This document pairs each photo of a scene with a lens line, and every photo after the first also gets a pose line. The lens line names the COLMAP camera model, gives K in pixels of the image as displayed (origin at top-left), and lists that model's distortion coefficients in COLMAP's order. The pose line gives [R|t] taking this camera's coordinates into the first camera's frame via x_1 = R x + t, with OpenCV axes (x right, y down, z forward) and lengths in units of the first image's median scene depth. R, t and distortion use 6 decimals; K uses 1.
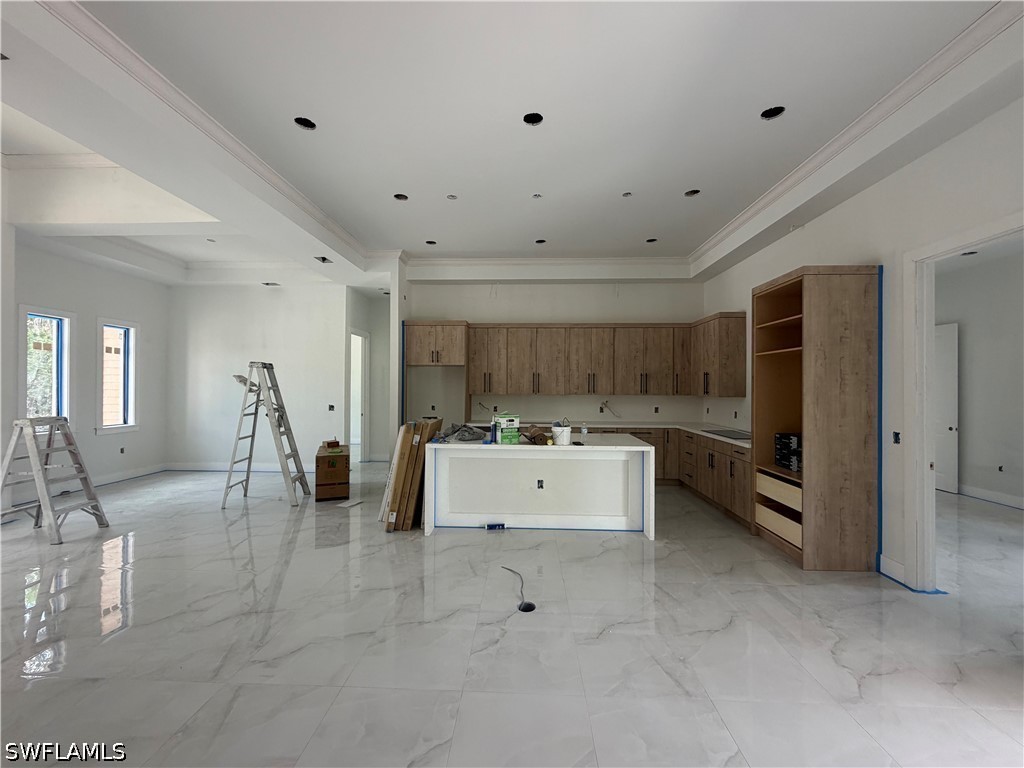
lens RADIAL K [[409.0, 0, 510.5], [0, 409.0, 385.1], [0, 0, 1]] dist [-0.000581, 0.000156]
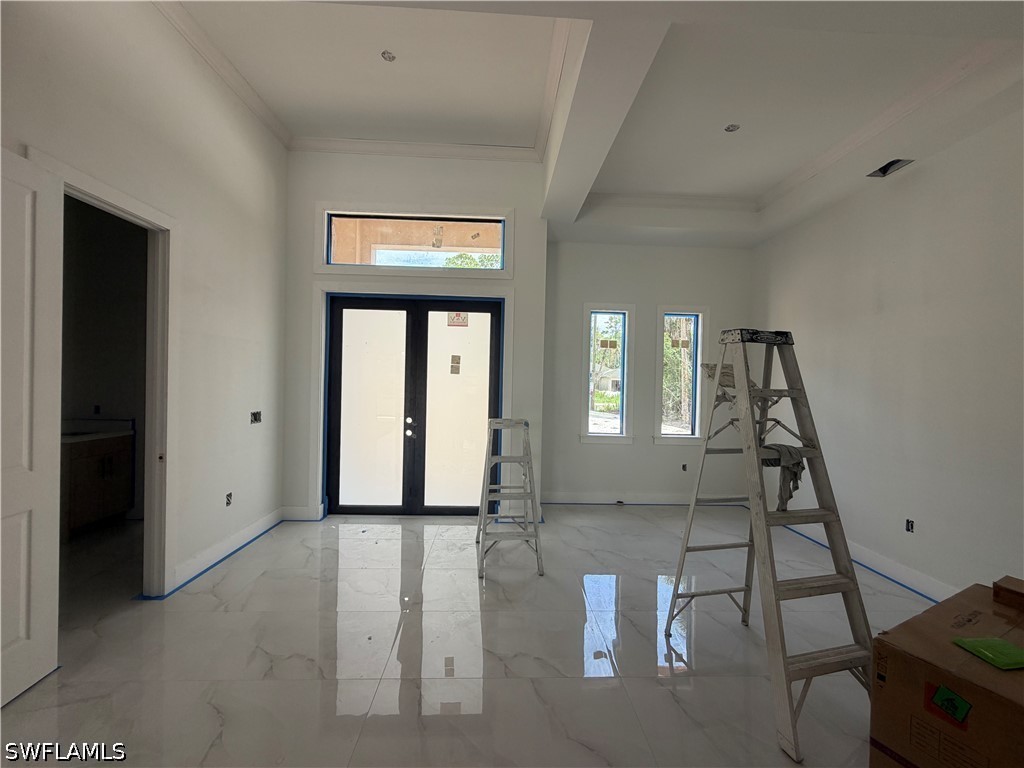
lens RADIAL K [[409.0, 0, 510.5], [0, 409.0, 385.1], [0, 0, 1]] dist [-0.000581, 0.000156]
pose [[0.076872, 0.003271, -0.997036, -0.214711], [-0.018319, 0.999830, 0.001868, 0.003833], [0.996873, 0.018121, 0.076919, 0.723191]]
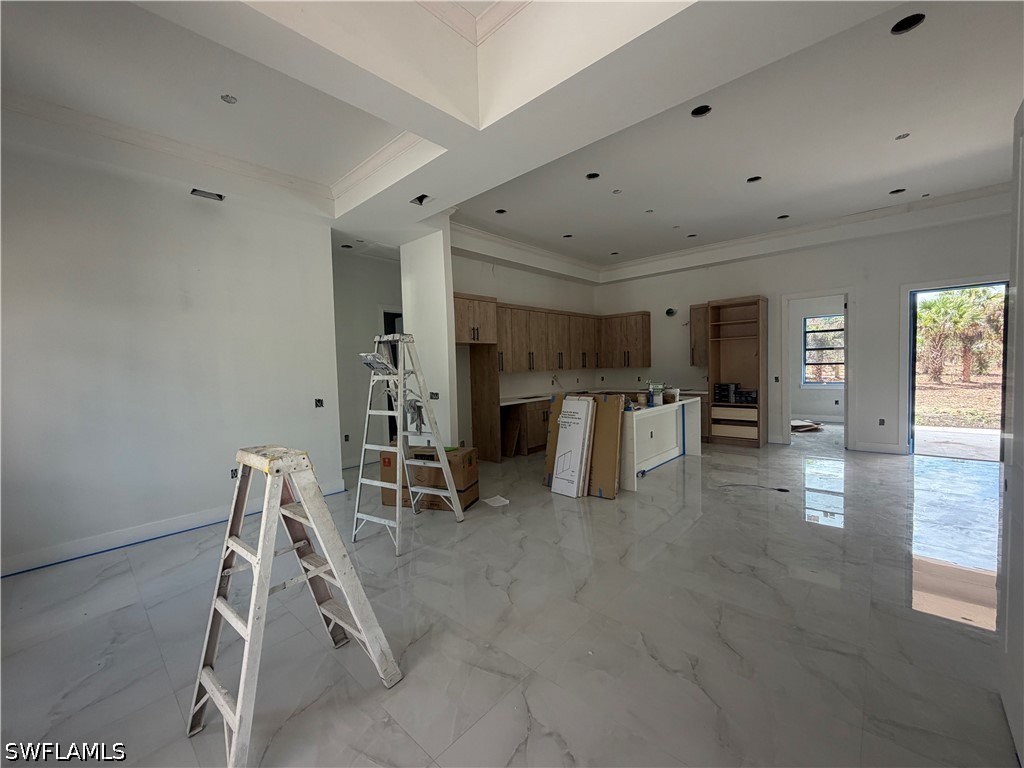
lens RADIAL K [[409.0, 0, 510.5], [0, 409.0, 385.1], [0, 0, 1]] dist [-0.000581, 0.000156]
pose [[0.645082, -0.061293, 0.761651, -1.007671], [0.031235, 0.998060, 0.053863, -0.002141], [-0.763475, -0.010956, 0.645745, 0.412818]]
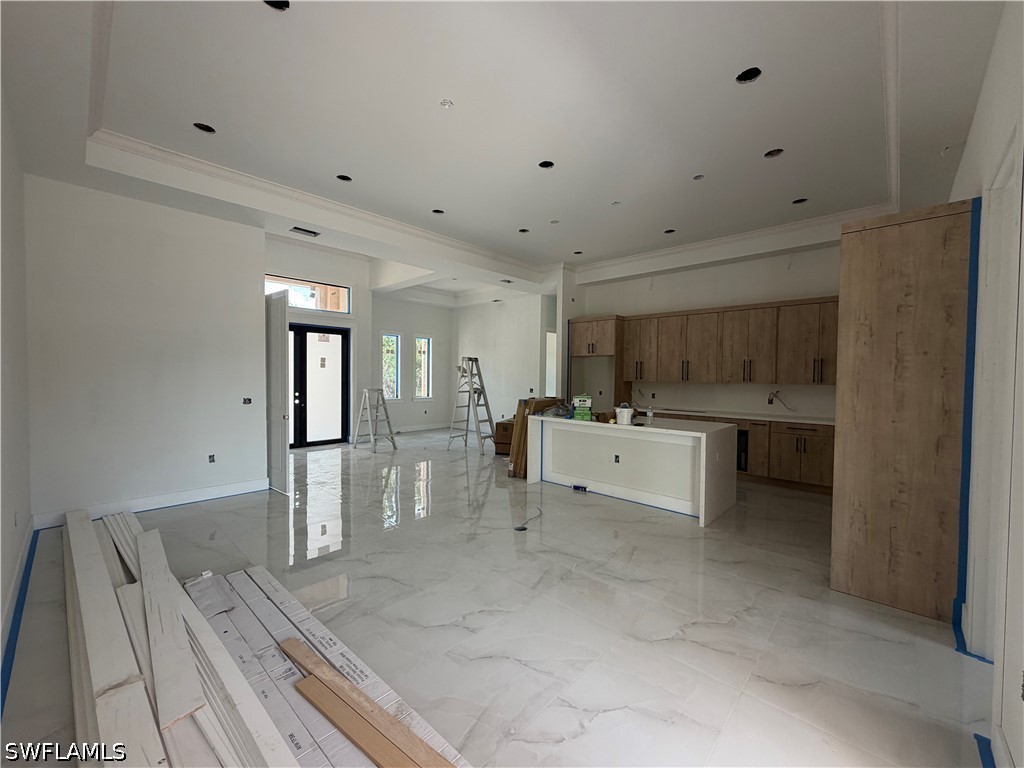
lens RADIAL K [[409.0, 0, 510.5], [0, 409.0, 385.1], [0, 0, 1]] dist [-0.000581, 0.000156]
pose [[0.756508, 0.018942, -0.653710, 0.486026], [-0.004265, 0.999702, 0.024032, 0.009808], [0.653970, -0.015392, 0.756364, -0.038440]]
